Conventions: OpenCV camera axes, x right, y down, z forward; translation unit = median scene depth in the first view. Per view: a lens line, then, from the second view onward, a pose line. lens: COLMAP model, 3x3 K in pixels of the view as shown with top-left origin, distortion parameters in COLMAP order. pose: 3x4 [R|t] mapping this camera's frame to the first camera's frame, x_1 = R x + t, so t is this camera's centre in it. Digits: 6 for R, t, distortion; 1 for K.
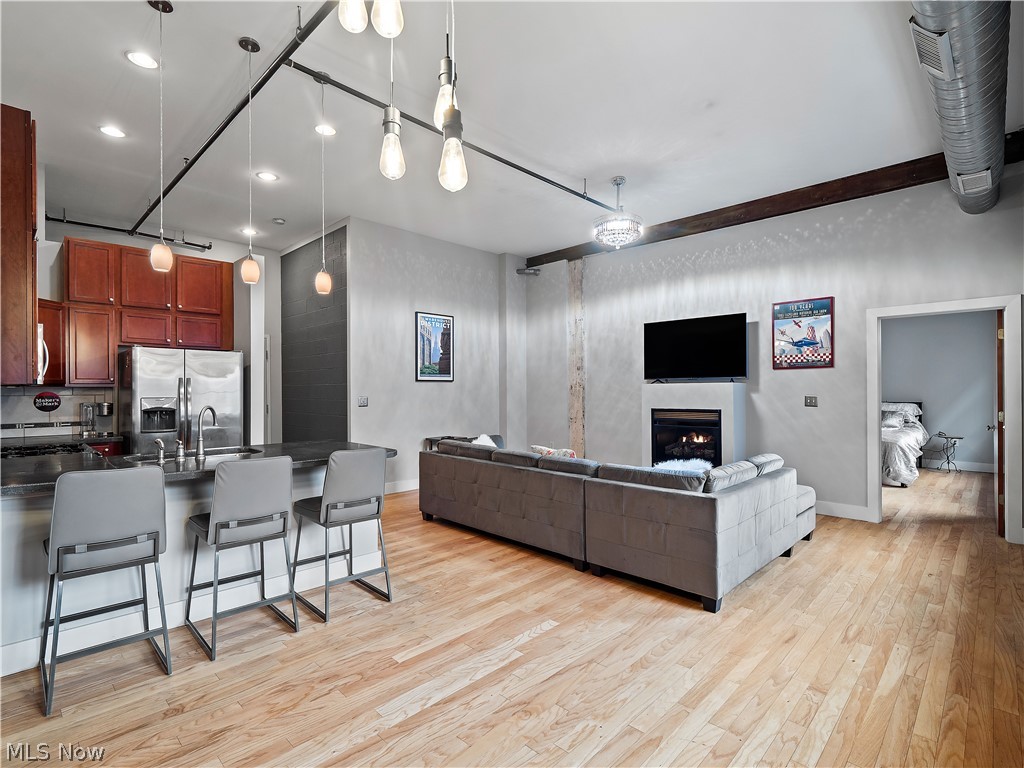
lens RADIAL K [[501.4, 0, 512.0], [0, 501.4, 387.4], [0, 0, 1]] dist [0.001891, -0.002873]
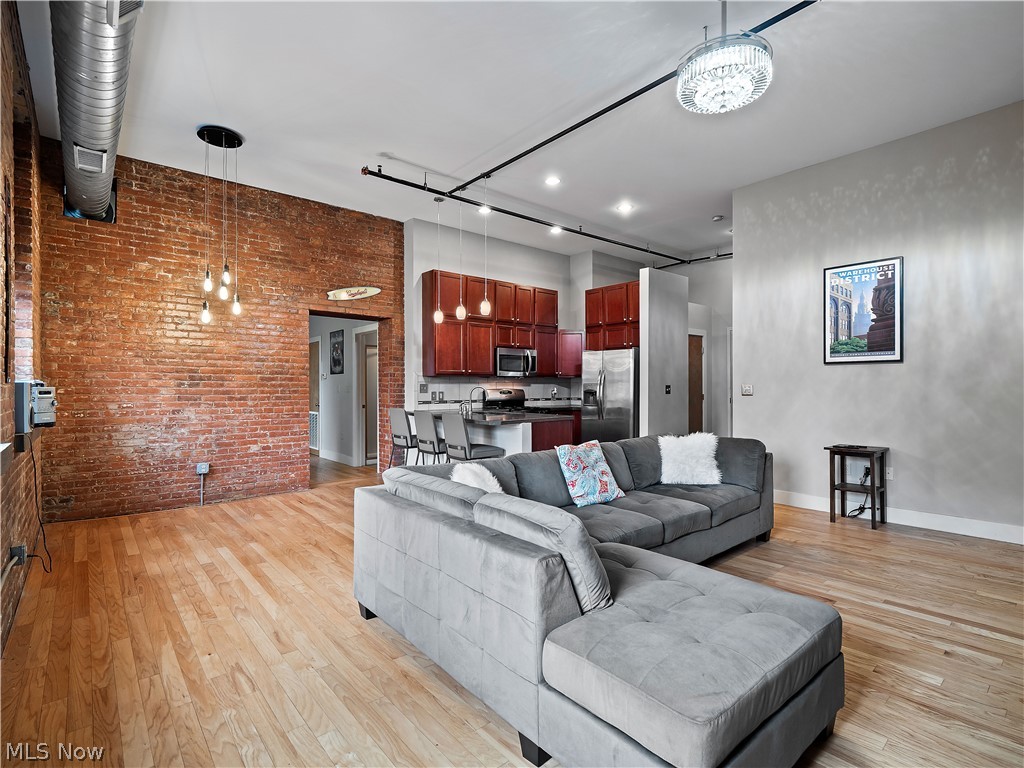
lens RADIAL K [[501.4, 0, 511.4], [0, 501.4, 382.5], [0, 0, 1]] dist [0.001891, -0.002873]
pose [[-0.097573, -0.002559, -0.995225, 0.607588], [0.005581, 0.999980, -0.003119, 0.015095], [0.995213, -0.005859, -0.097557, 0.643842]]
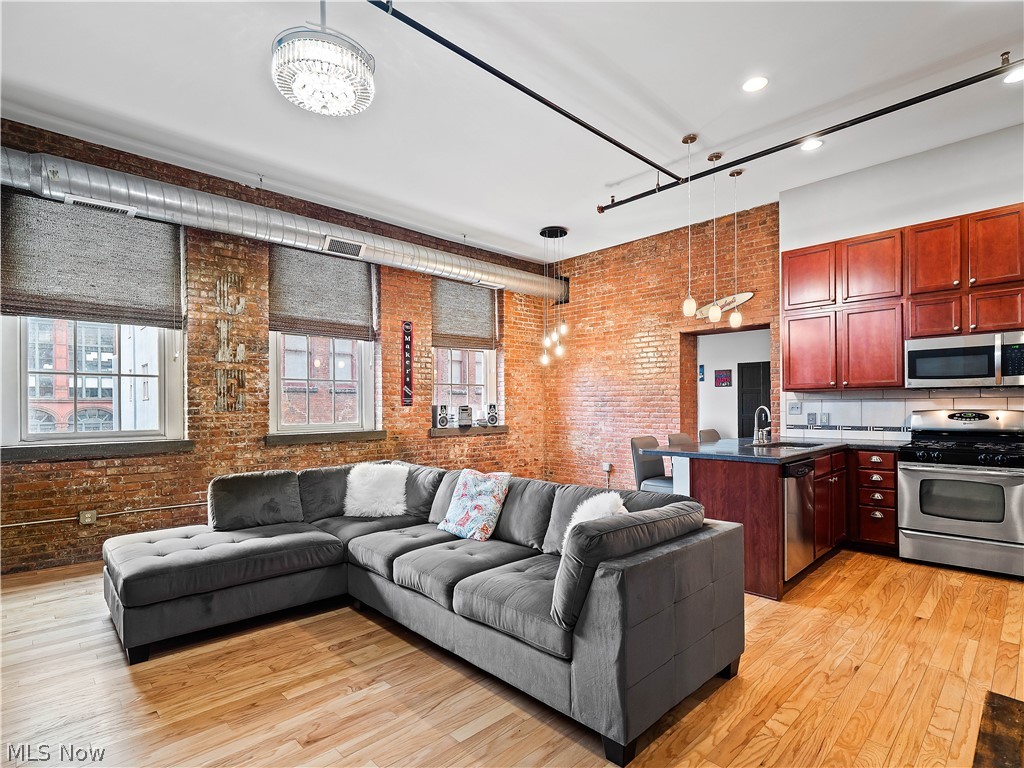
lens RADIAL K [[501.4, 0, 525.7], [0, 501.4, 410.6], [0, 0, 1]] dist [0.001891, -0.002873]
pose [[-0.999765, 0.011977, 0.018072, 0.002815], [0.012117, 0.999898, 0.007614, 0.015418], [-0.017979, 0.007831, -0.999808, 1.168559]]
